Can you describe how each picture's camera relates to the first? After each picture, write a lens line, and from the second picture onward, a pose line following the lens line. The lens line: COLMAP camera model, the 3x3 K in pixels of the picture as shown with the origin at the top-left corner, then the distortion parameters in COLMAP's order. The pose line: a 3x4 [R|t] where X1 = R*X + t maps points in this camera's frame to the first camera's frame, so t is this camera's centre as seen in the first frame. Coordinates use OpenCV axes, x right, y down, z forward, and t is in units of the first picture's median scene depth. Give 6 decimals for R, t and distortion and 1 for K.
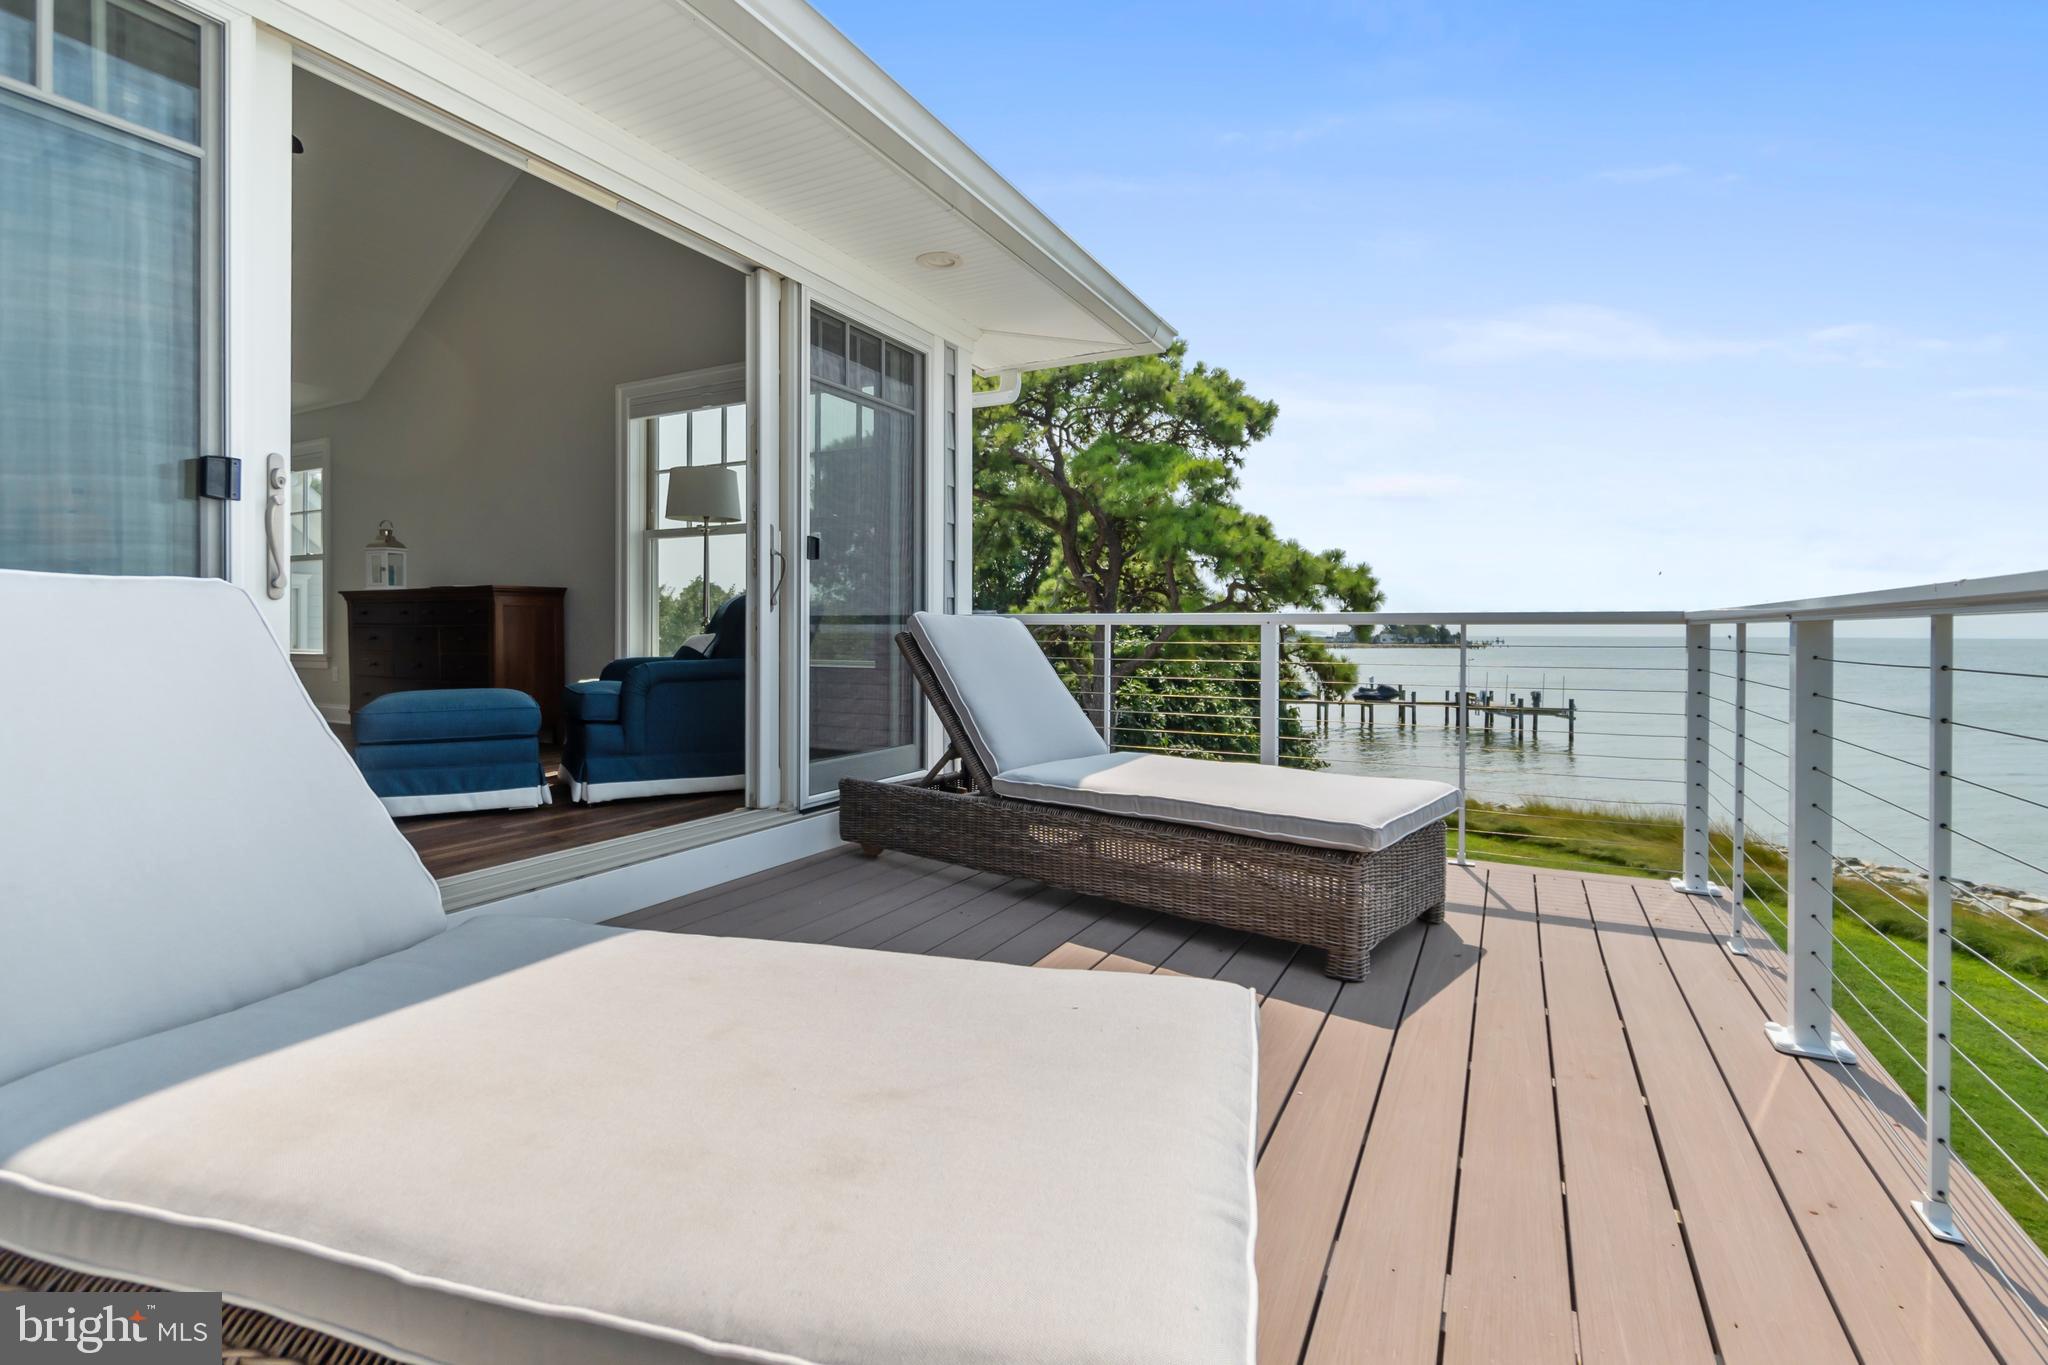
lens RADIAL K [[949.8, 0, 992.7], [0, 949.8, 633.2], [0, 0, 1]] dist [0.000080, -0.000014]
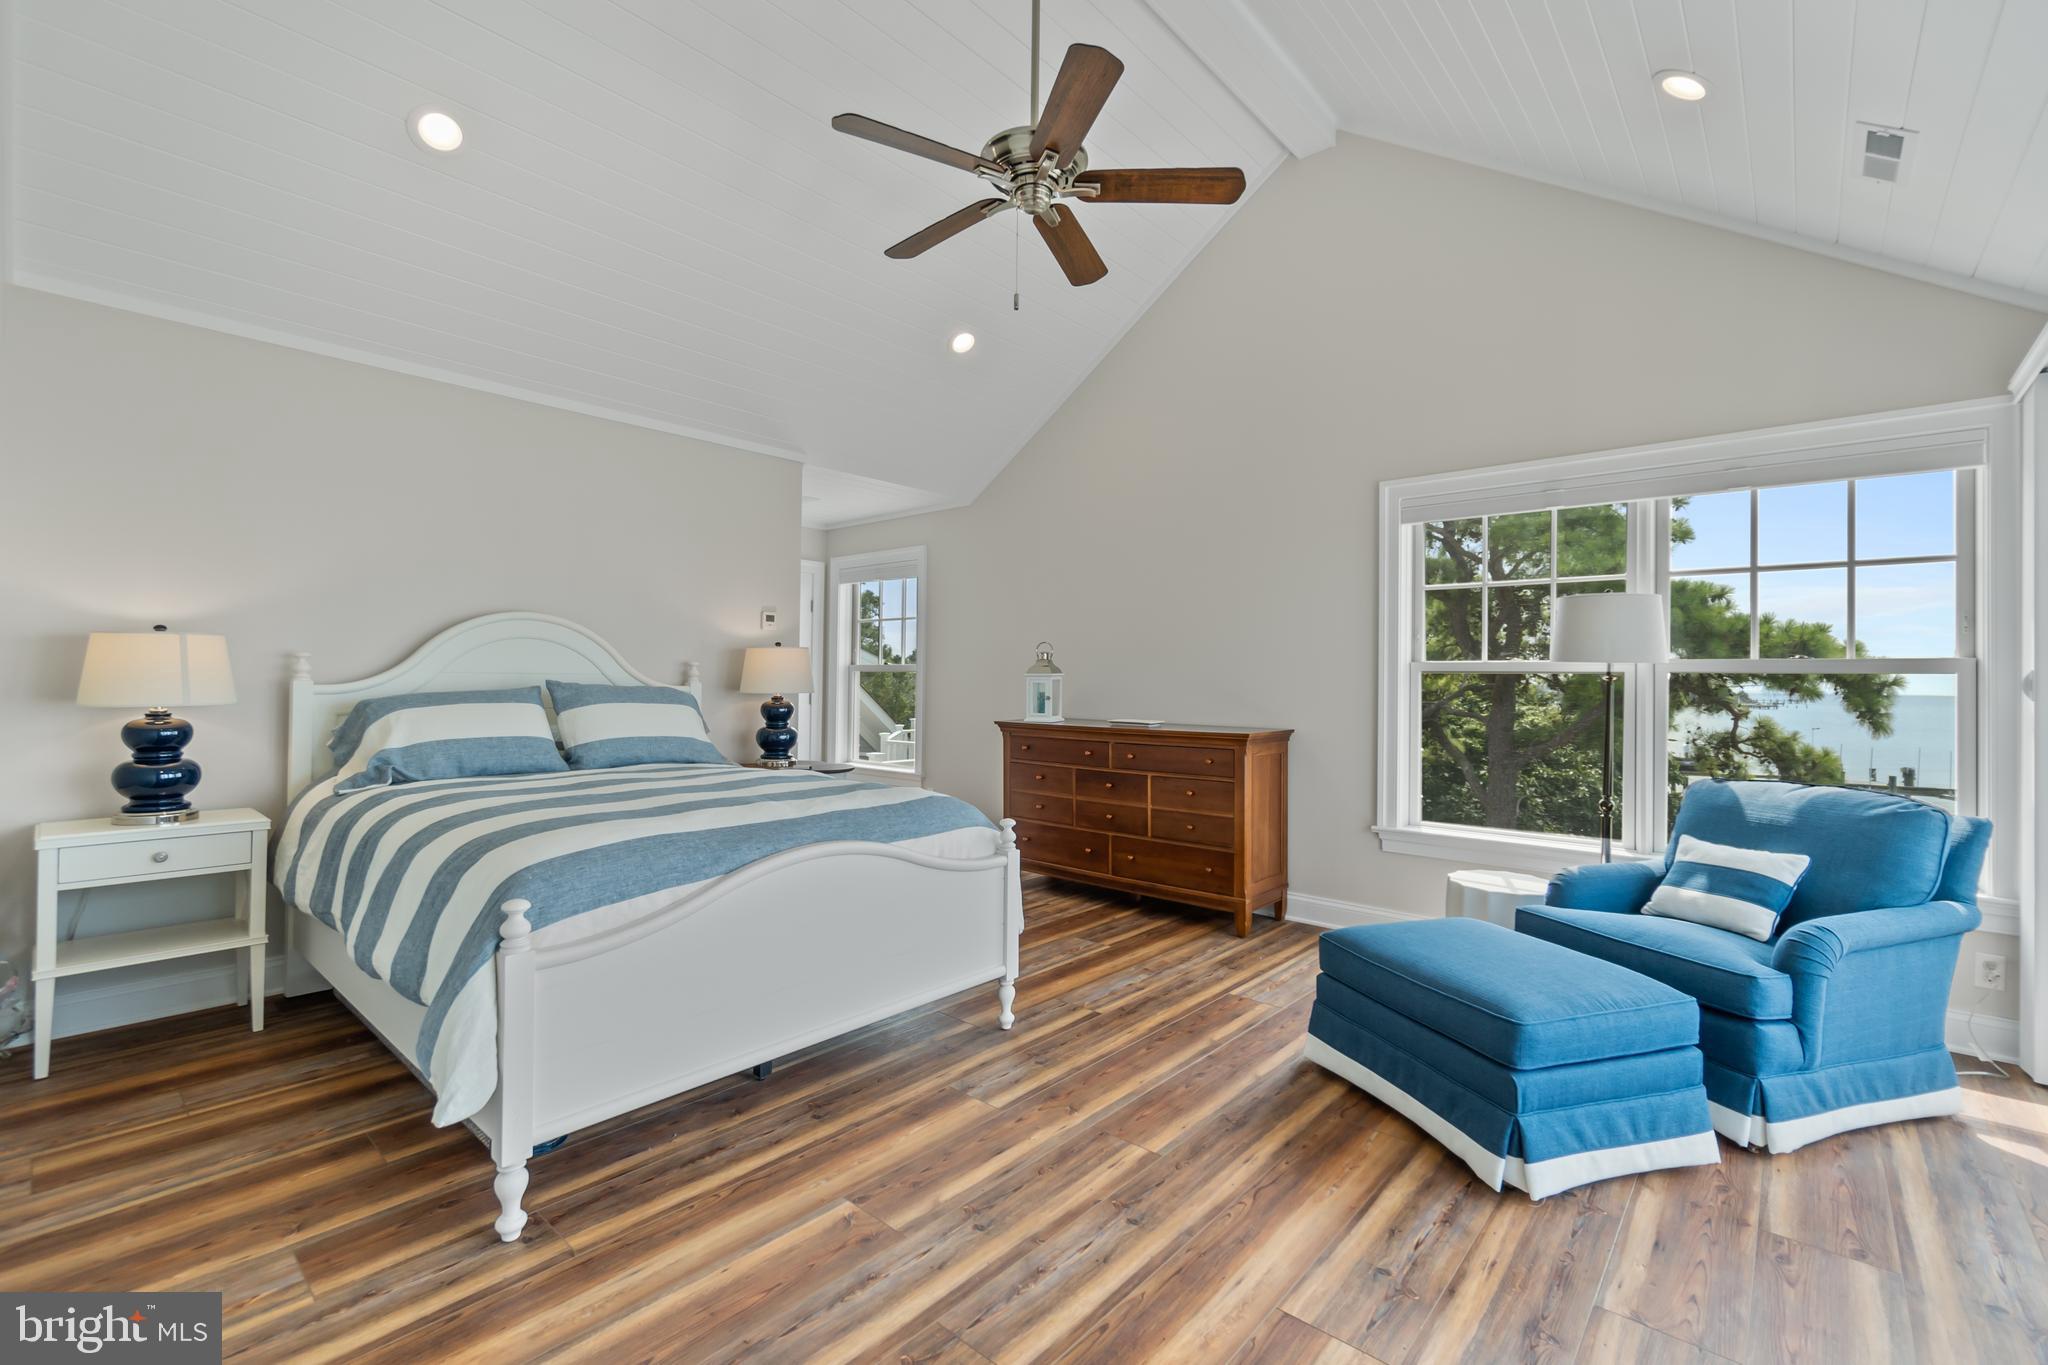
lens RADIAL K [[893.9, 0, 1028.3], [0, 893.9, 675.2], [0, 0, 1]] dist [-0.002931, -0.000910]
pose [[0.974942, 0.006835, -0.222356, -0.467123], [-0.009724, 0.999882, -0.011898, -0.077707], [0.222249, 0.013762, 0.974893, 0.177954]]
